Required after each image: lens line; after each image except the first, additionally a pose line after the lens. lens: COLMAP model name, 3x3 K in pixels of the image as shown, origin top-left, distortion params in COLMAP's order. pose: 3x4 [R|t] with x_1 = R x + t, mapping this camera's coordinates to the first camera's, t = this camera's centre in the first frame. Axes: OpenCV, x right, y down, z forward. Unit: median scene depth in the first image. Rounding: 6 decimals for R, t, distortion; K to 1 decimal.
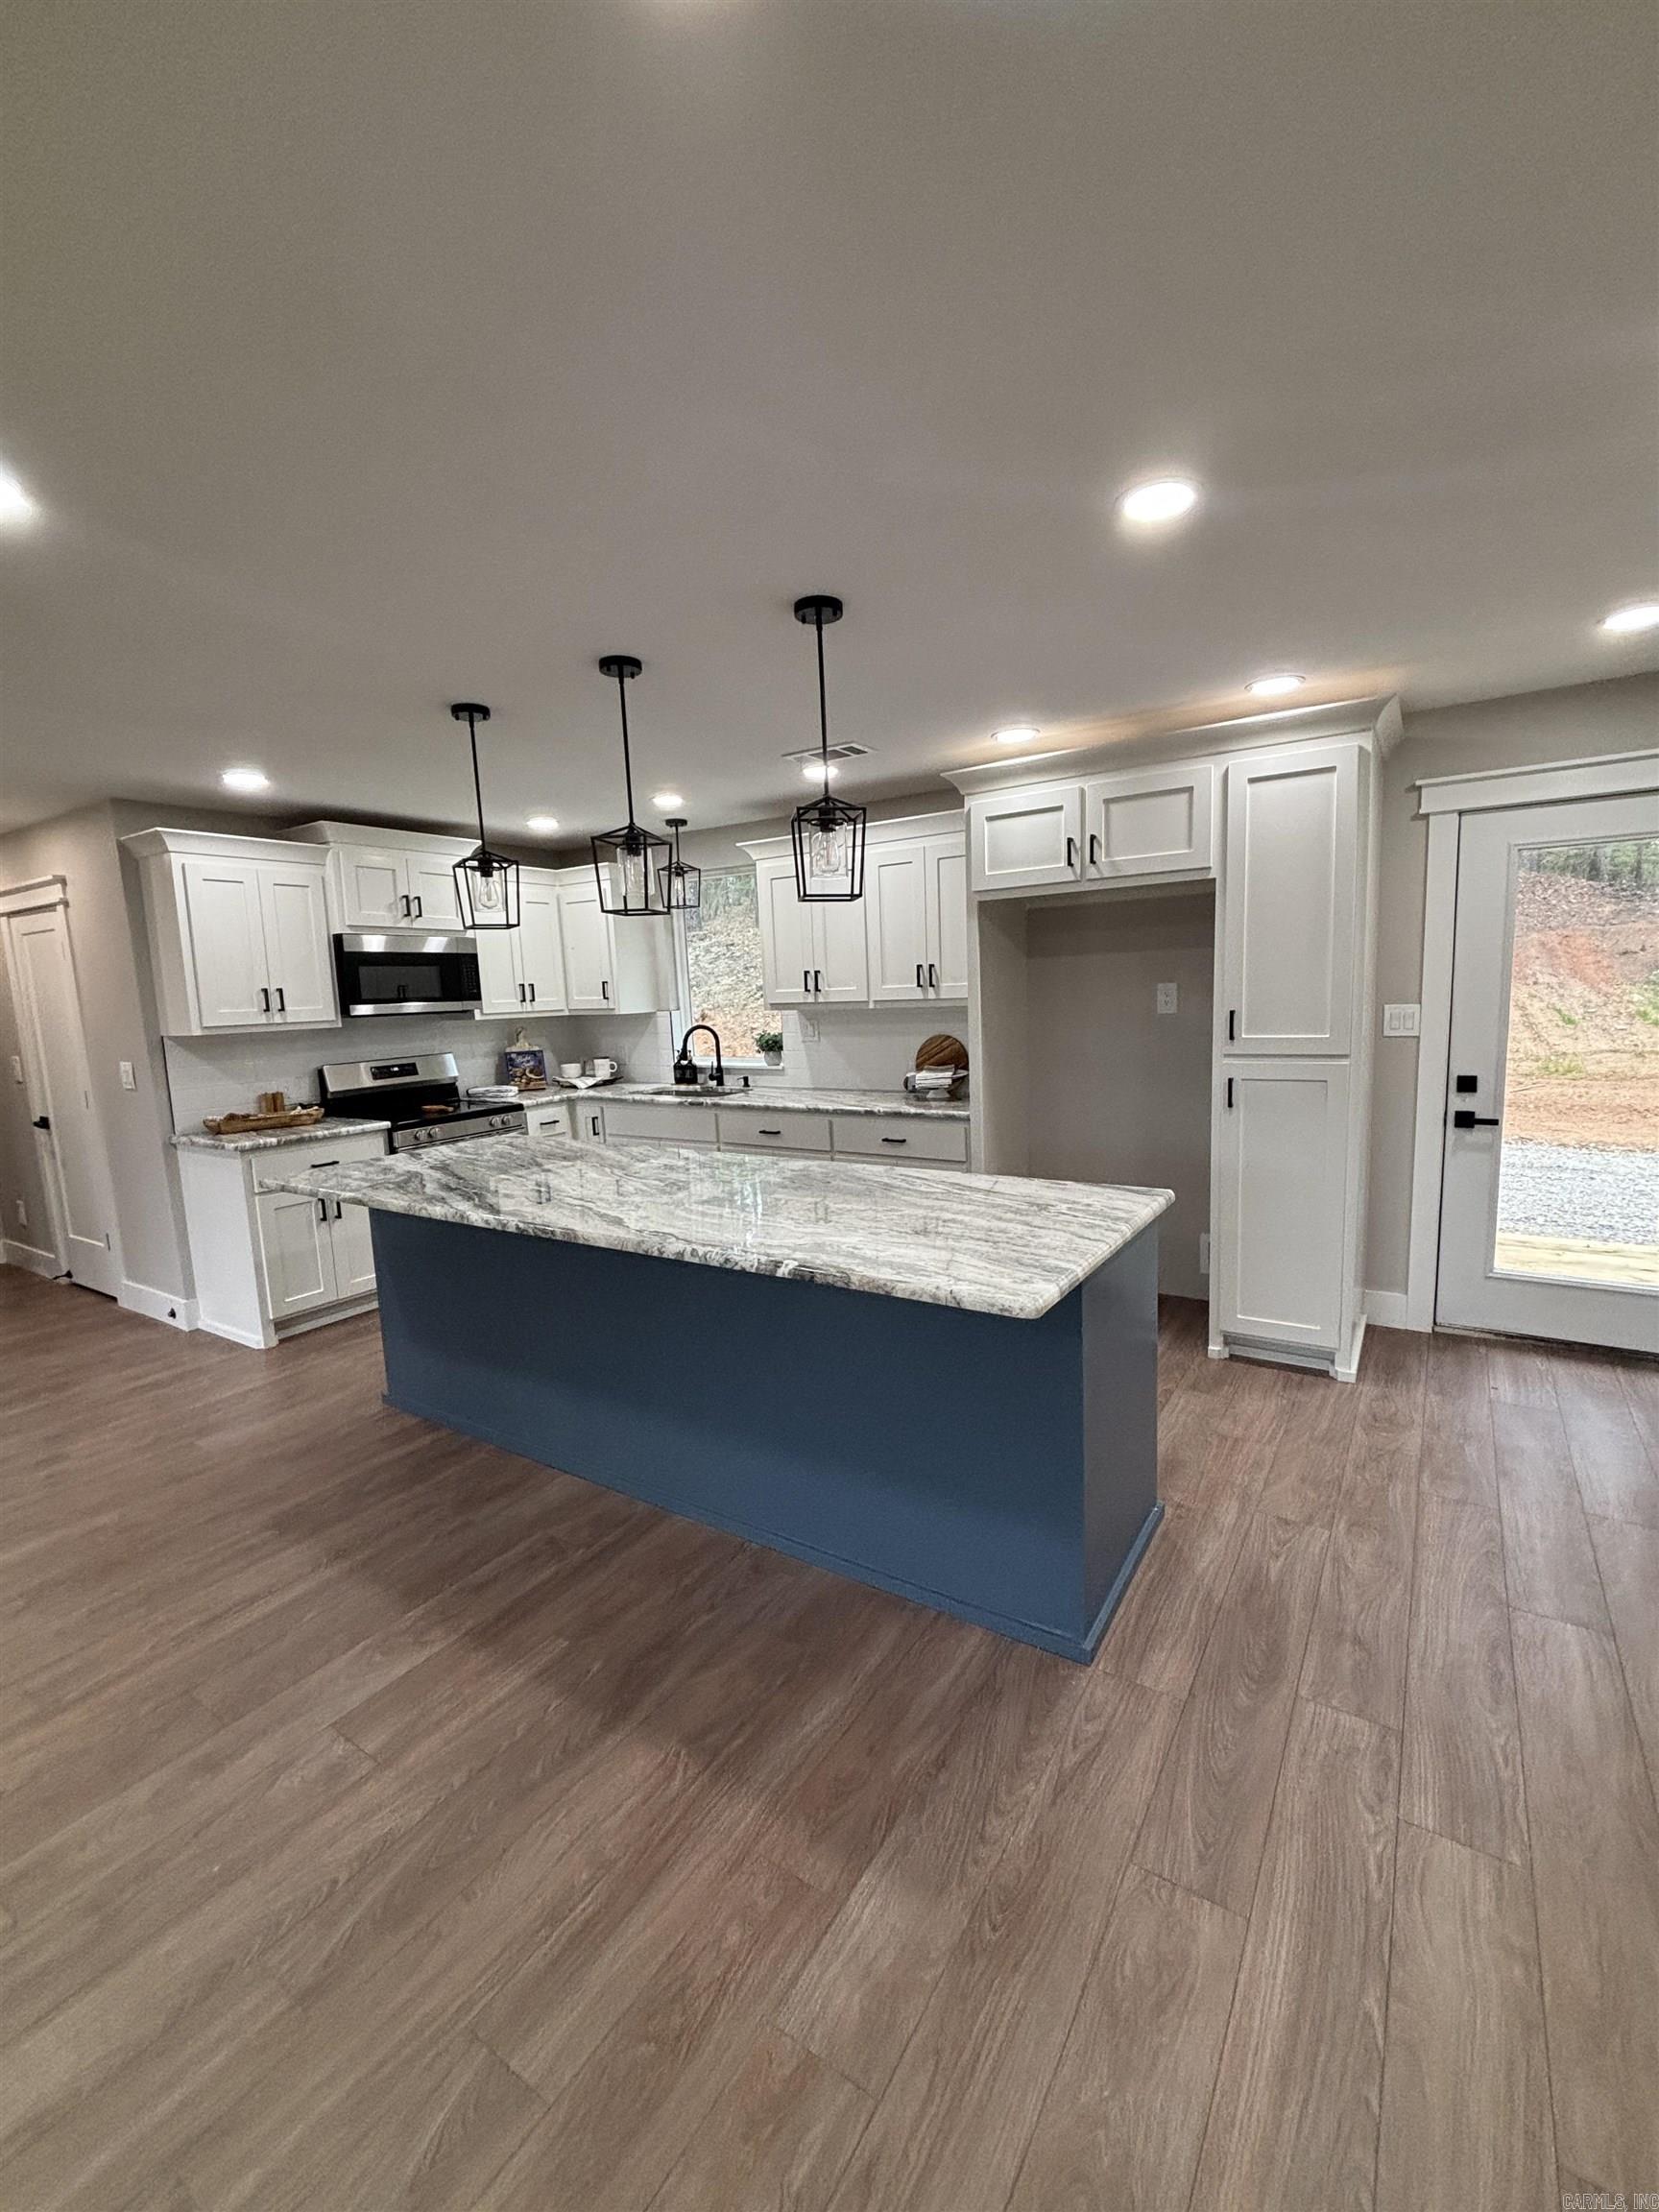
lens RADIAL K [[922.2, 0, 845.3], [0, 922.2, 1106.4], [0, 0, 1]] dist [-0.008903, 0.002288]
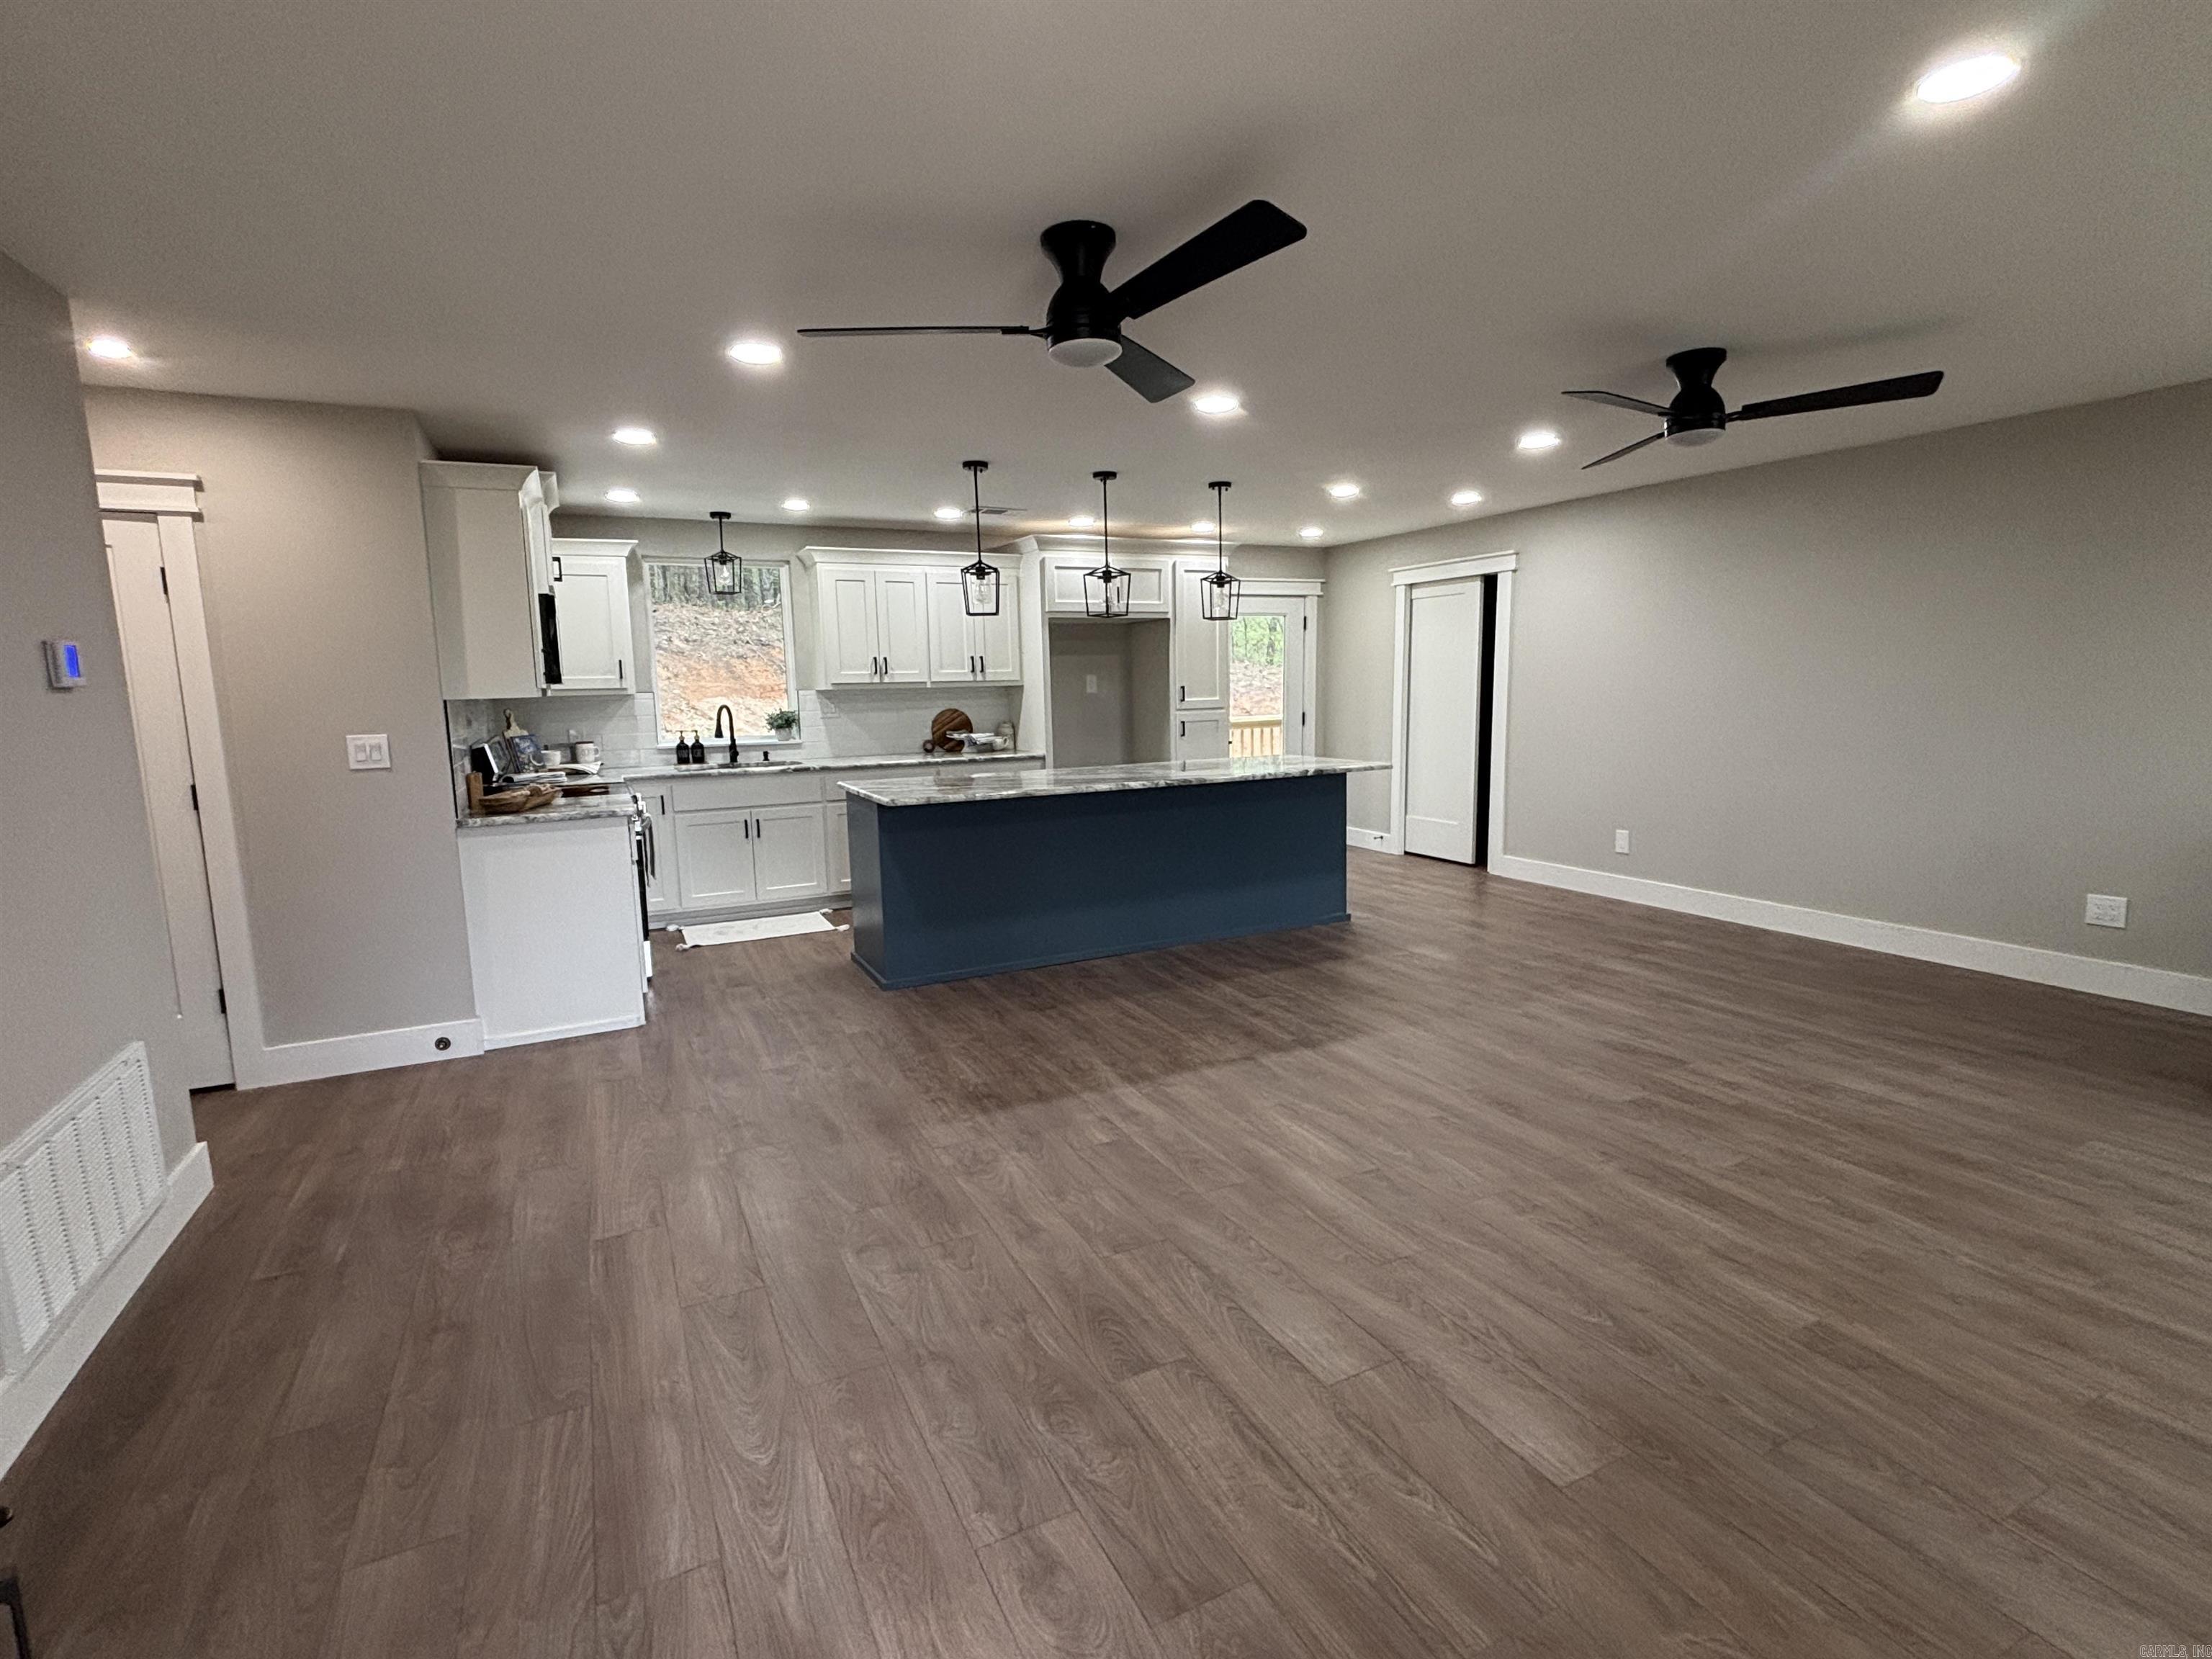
lens RADIAL K [[1073.6, 0, 1122.0], [0, 1073.6, 816.4], [0, 0, 1]] dist [0.020374, 0.000519]
pose [[0.500488, -0.083376, 0.861719, -1.418239], [0.111387, 0.993281, 0.031412, 0.073156], [-0.858548, 0.080264, 0.506412, -0.014305]]
